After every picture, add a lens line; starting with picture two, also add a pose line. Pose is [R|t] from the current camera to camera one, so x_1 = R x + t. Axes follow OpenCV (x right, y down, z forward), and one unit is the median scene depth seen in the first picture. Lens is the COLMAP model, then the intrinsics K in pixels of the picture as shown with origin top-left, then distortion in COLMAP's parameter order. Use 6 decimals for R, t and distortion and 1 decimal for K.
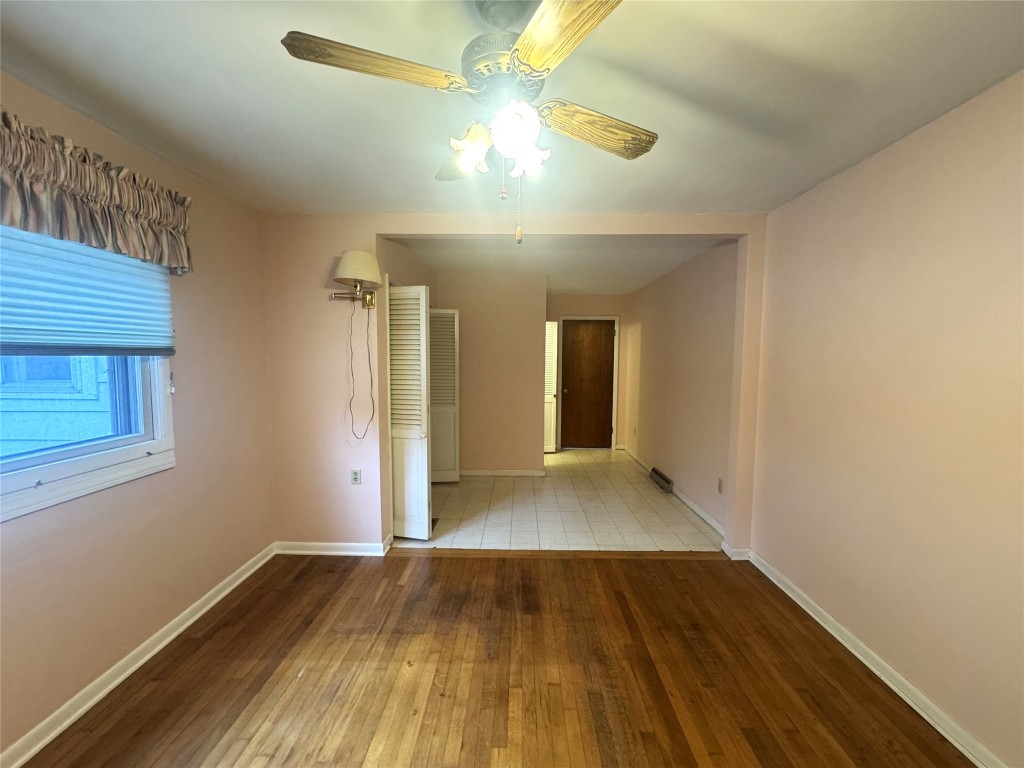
lens RADIAL K [[413.9, 0, 510.1], [0, 413.9, 384.4], [0, 0, 1]] dist [-0.001311, 0.000064]
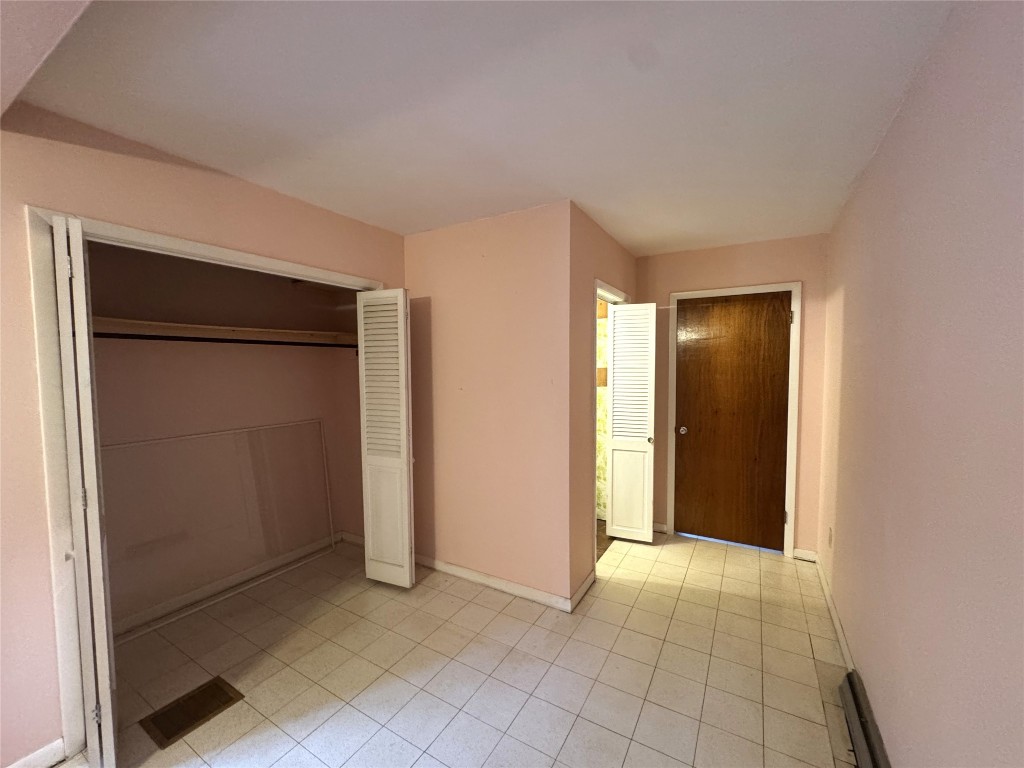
lens RADIAL K [[413.9, 0, 510.1], [0, 413.9, 384.4], [0, 0, 1]] dist [-0.001311, 0.000064]
pose [[0.871775, 0.014491, -0.489692, 0.204670], [-0.024152, 0.999618, -0.013416, -0.031919], [0.489310, 0.023523, 0.871792, 0.420817]]
